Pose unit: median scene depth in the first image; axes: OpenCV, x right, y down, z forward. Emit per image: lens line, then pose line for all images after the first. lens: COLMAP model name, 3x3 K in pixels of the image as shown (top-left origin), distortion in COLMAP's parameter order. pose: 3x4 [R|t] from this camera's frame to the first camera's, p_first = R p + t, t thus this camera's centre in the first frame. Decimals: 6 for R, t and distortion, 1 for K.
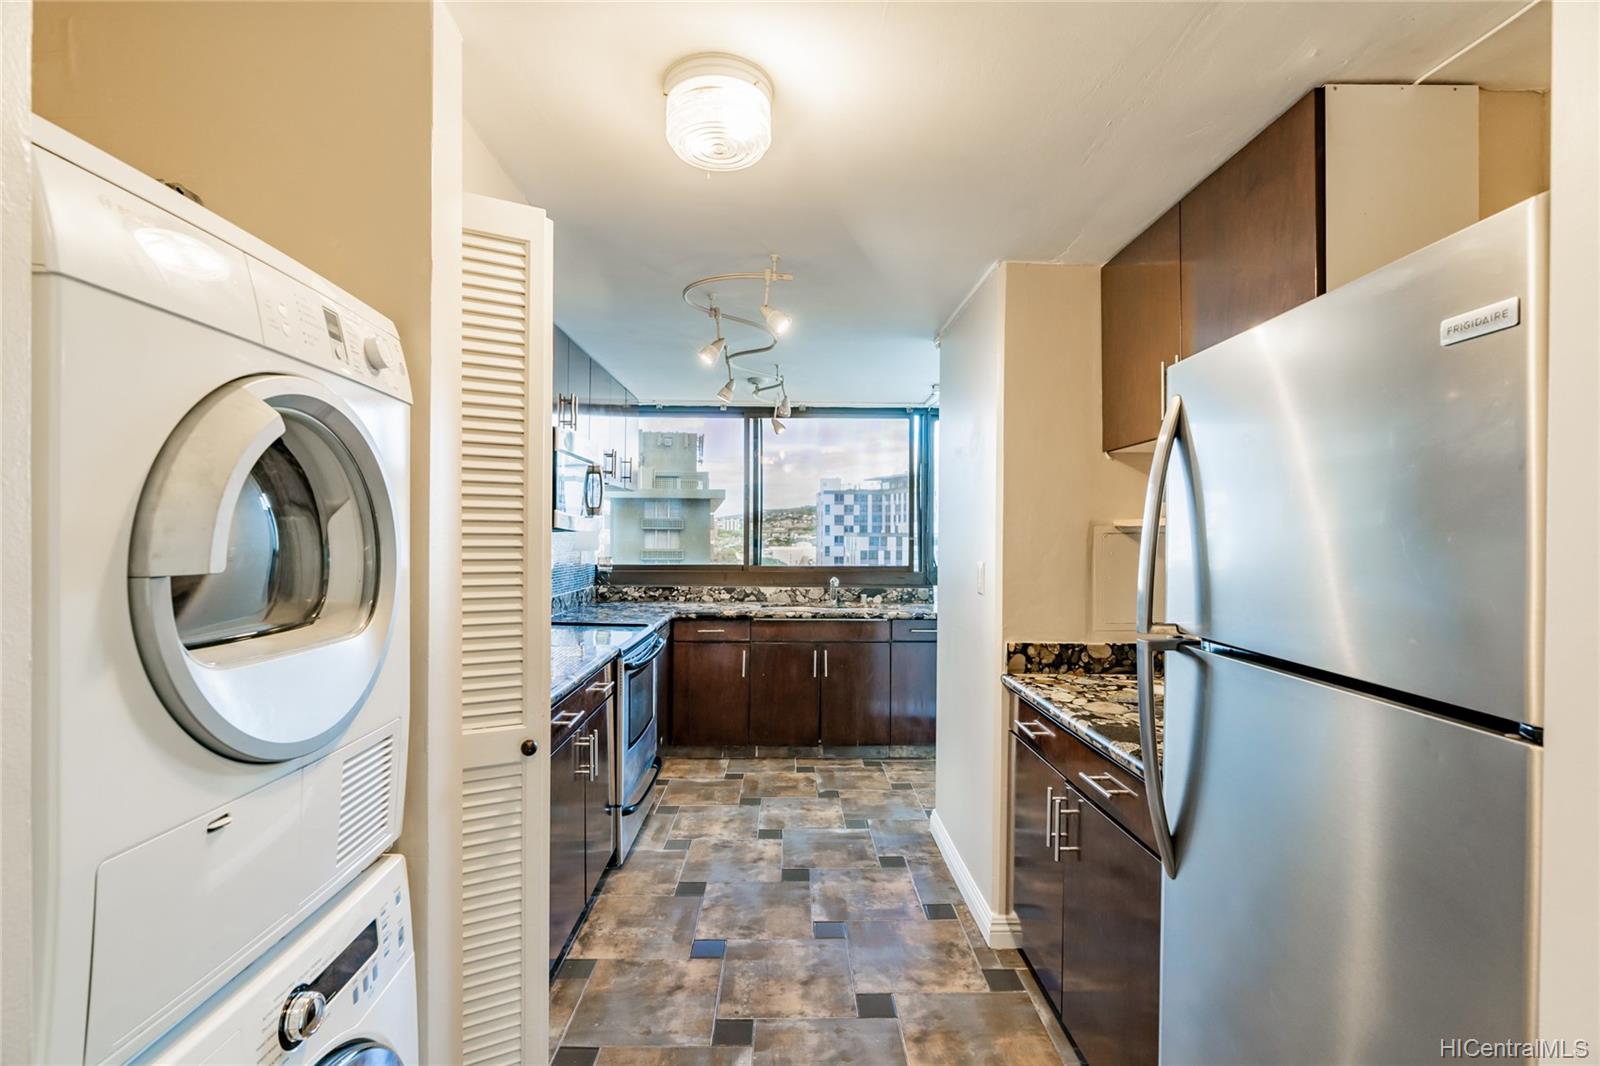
lens RADIAL K [[760.8, 0, 793.1], [0, 760.8, 533.7], [0, 0, 1]] dist [0.001216, 0.000811]
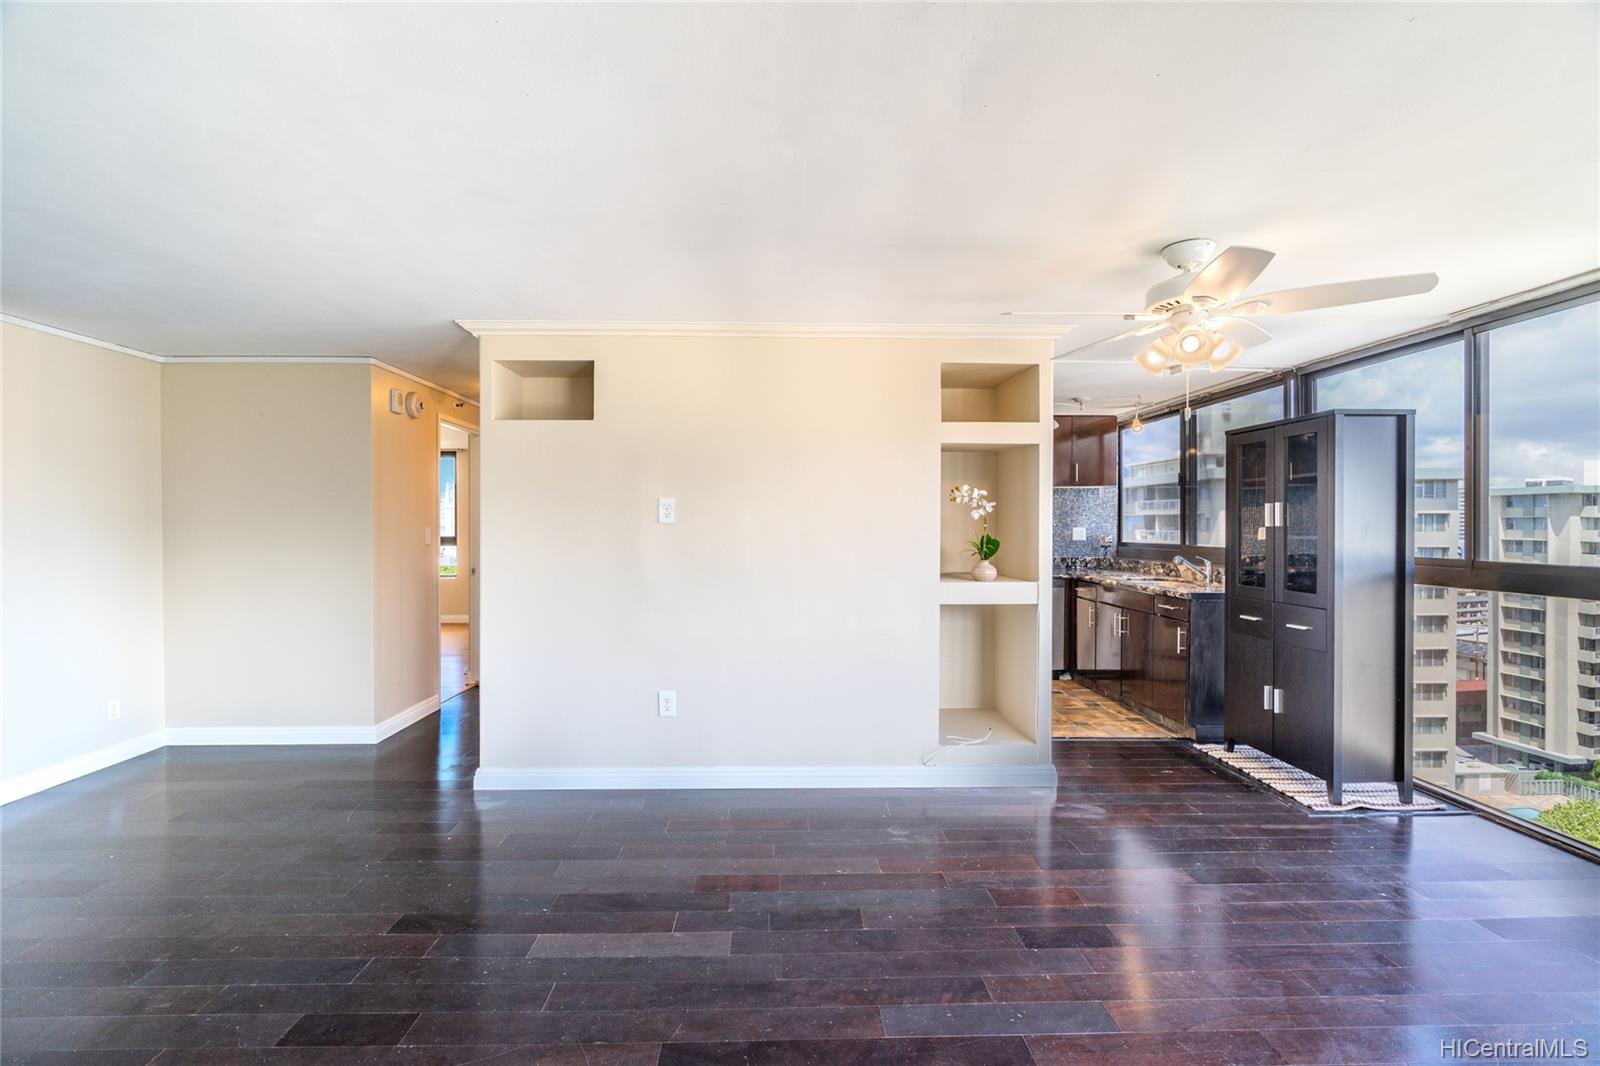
lens RADIAL K [[760.8, 0, 804.8], [0, 760.8, 519.6], [0, 0, 1]] dist [0.001216, 0.000811]
pose [[0.007655, -0.008446, -0.999935, 1.078858], [-0.002985, 0.999960, -0.008469, 0.015513], [0.999966, 0.003050, 0.007629, 0.447195]]
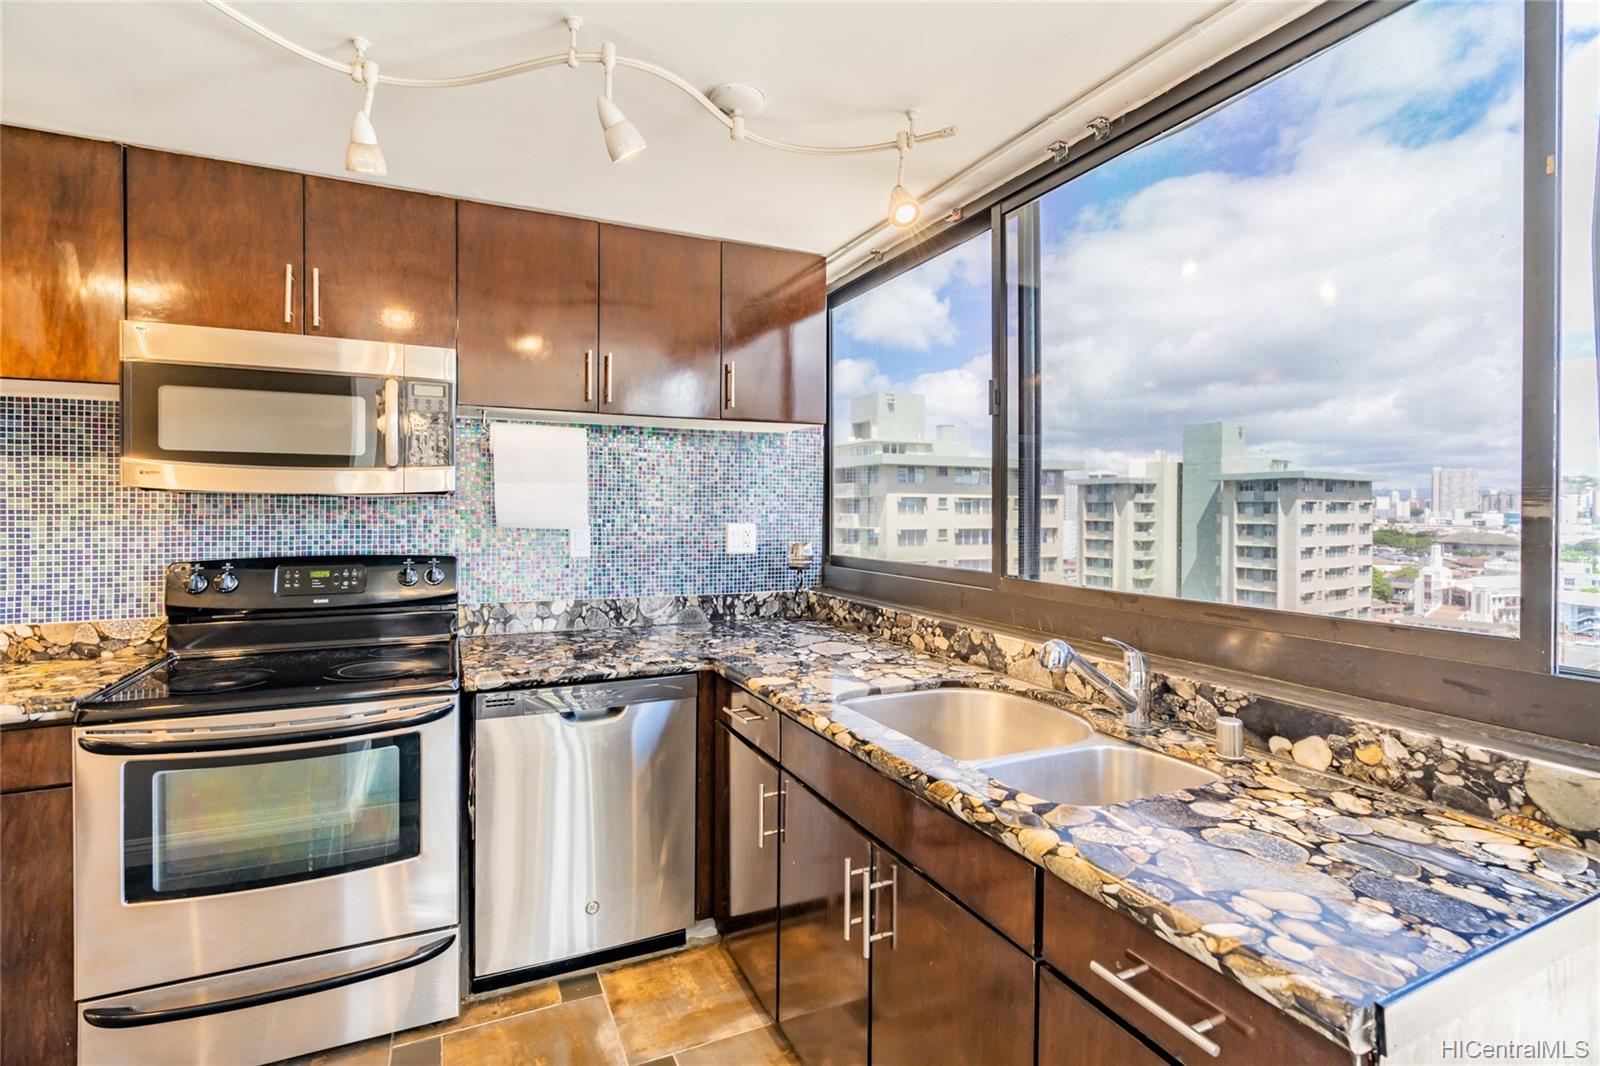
lens RADIAL K [[760.8, 0, 801.3], [0, 760.8, 520.4], [0, 0, 1]] dist [0.001216, 0.000811]
pose [[0.395484, 0.013173, -0.918378, 0.279318], [-0.001847, 0.999907, 0.013547, 0.006429], [0.918471, -0.003662, 0.395471, 0.758058]]
